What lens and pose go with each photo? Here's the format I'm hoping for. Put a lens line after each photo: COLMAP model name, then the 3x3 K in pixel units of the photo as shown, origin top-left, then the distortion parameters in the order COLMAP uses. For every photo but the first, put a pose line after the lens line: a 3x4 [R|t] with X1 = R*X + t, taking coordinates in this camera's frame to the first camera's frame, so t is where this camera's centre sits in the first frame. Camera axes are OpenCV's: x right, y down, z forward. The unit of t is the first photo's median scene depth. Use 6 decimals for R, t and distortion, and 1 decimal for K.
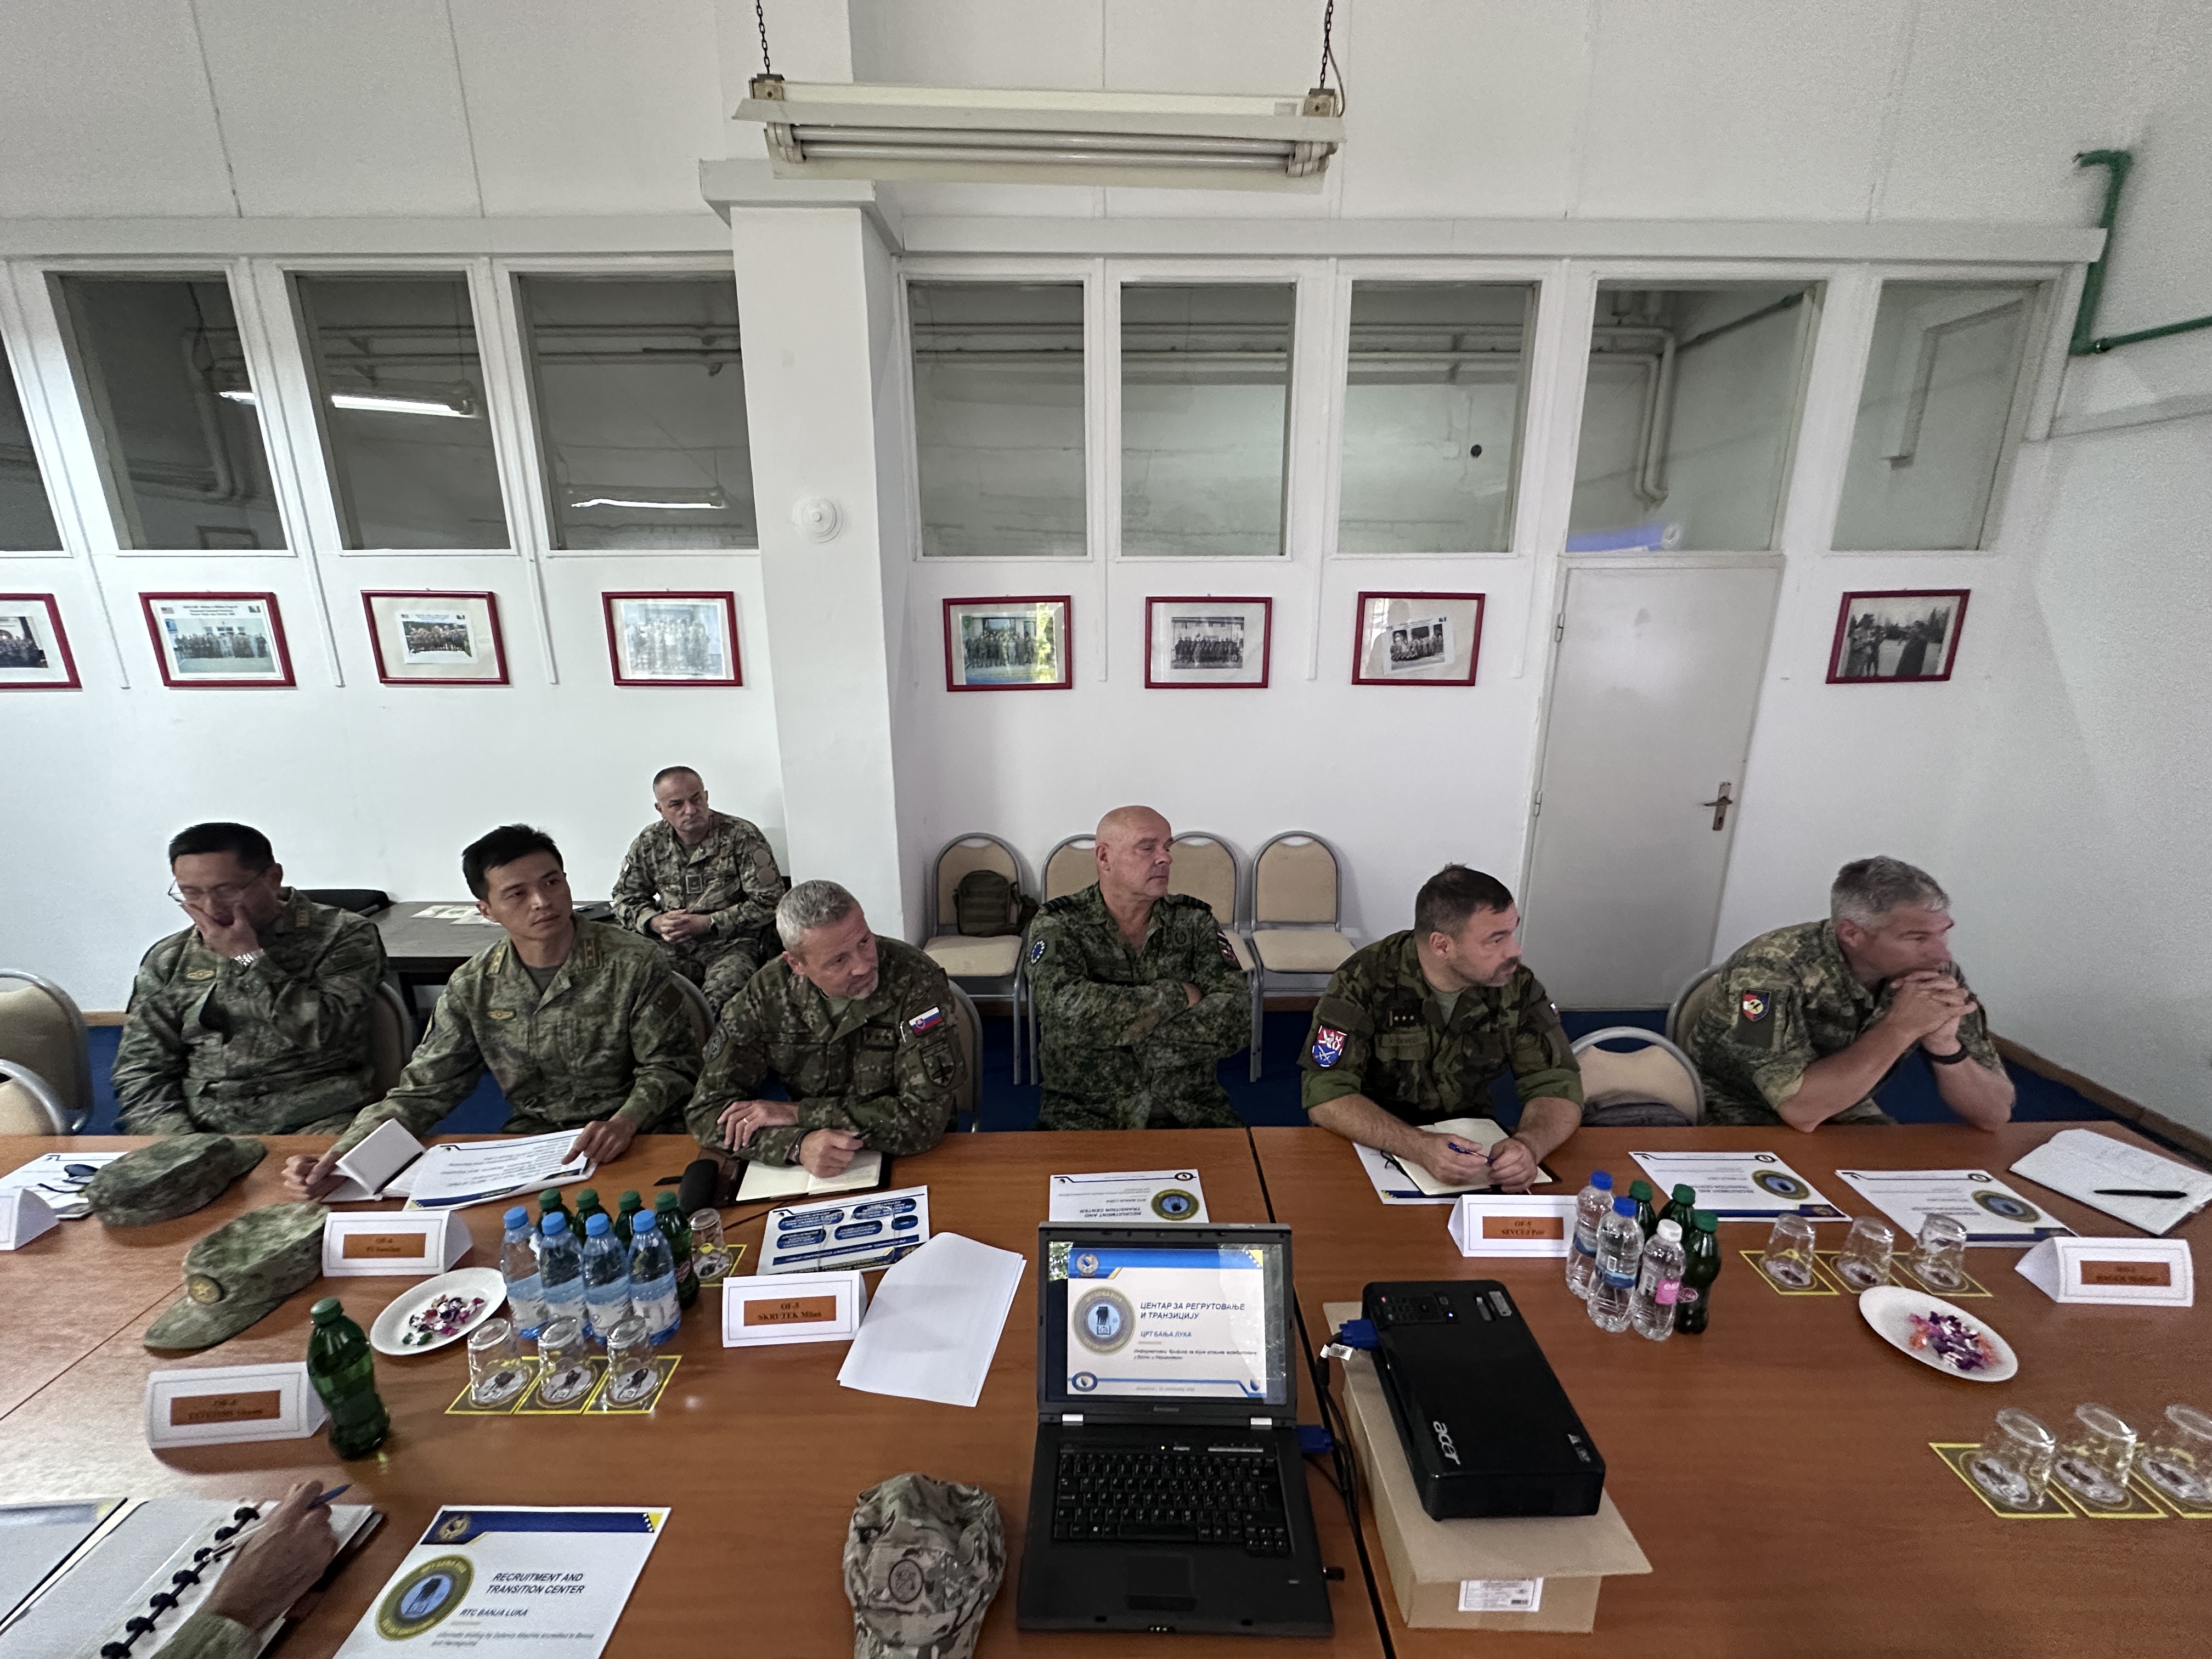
lens RADIAL K [[889.7, 0, 1112.0], [0, 889.7, 830.3], [0, 0, 1]] dist [0.000291, 0.000448]
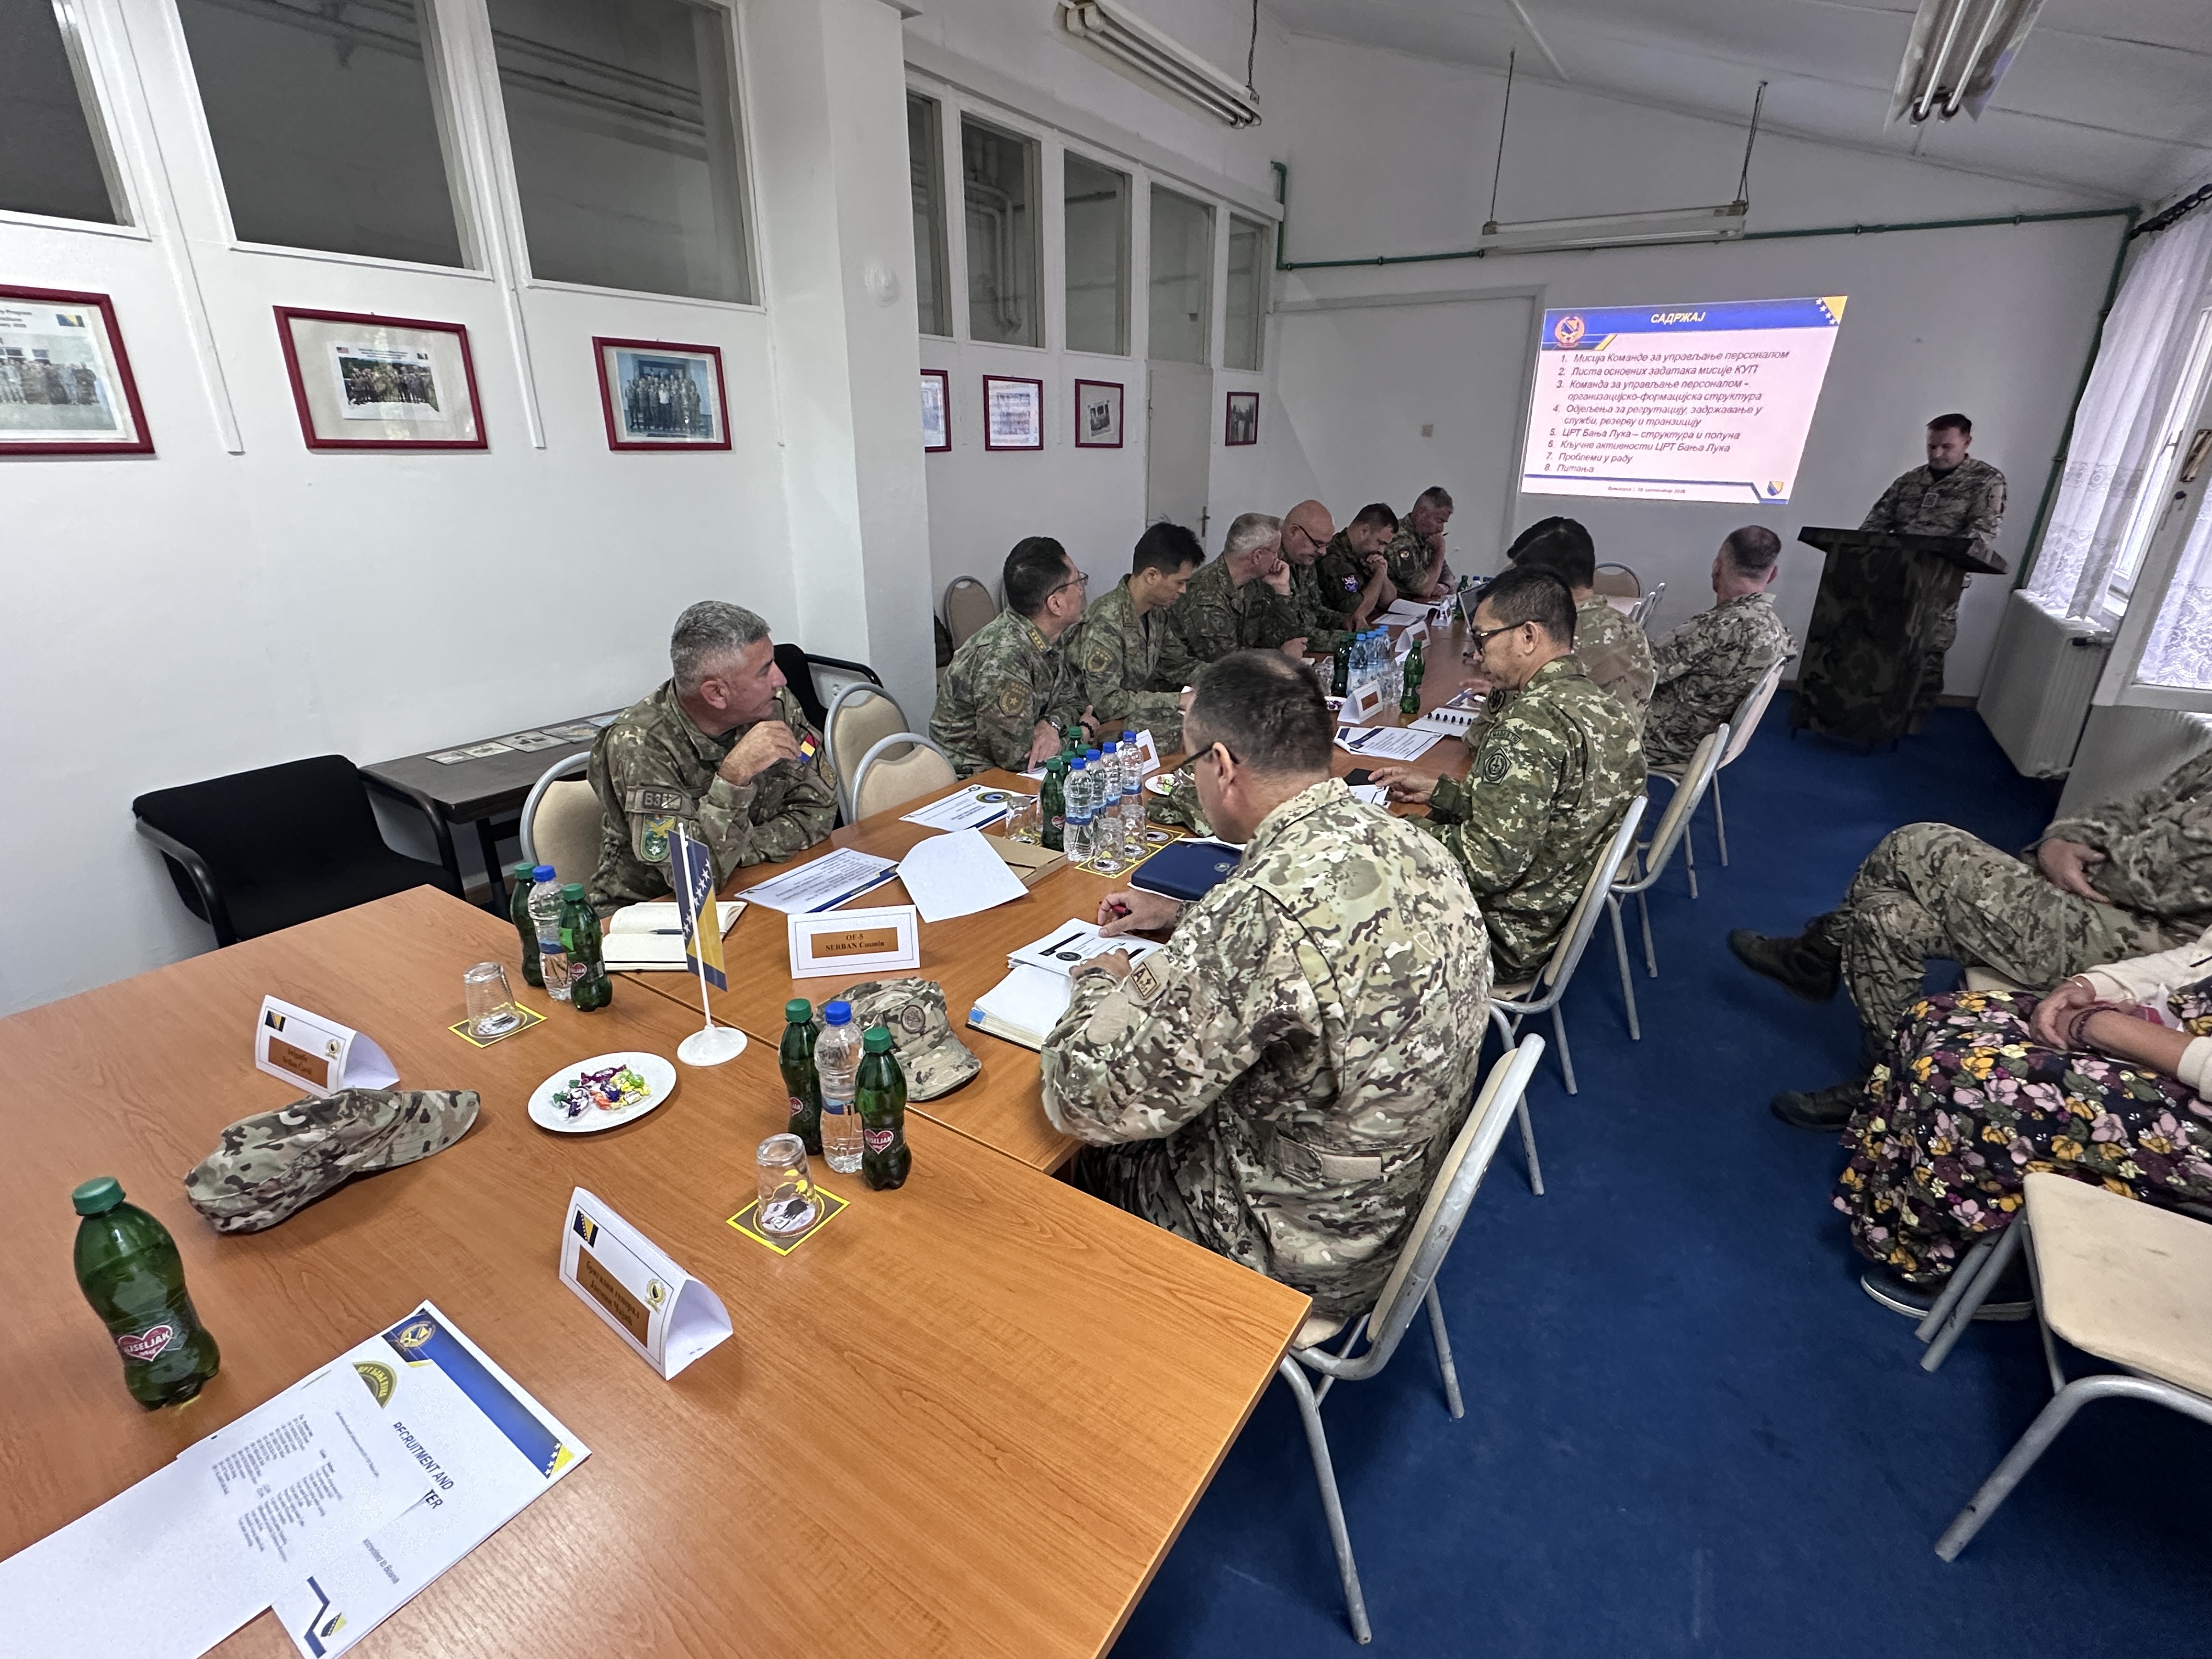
lens RADIAL K [[1013.4, 0, 1103.8], [0, 1013.4, 824.9], [0, 0, 1]] dist [0.002421, -0.000405]
pose [[0.558057, -0.294265, 0.775874, -1.199252], [0.206691, 0.954834, 0.213474, 0.080322], [-0.803649, 0.041236, 0.593673, 0.026249]]
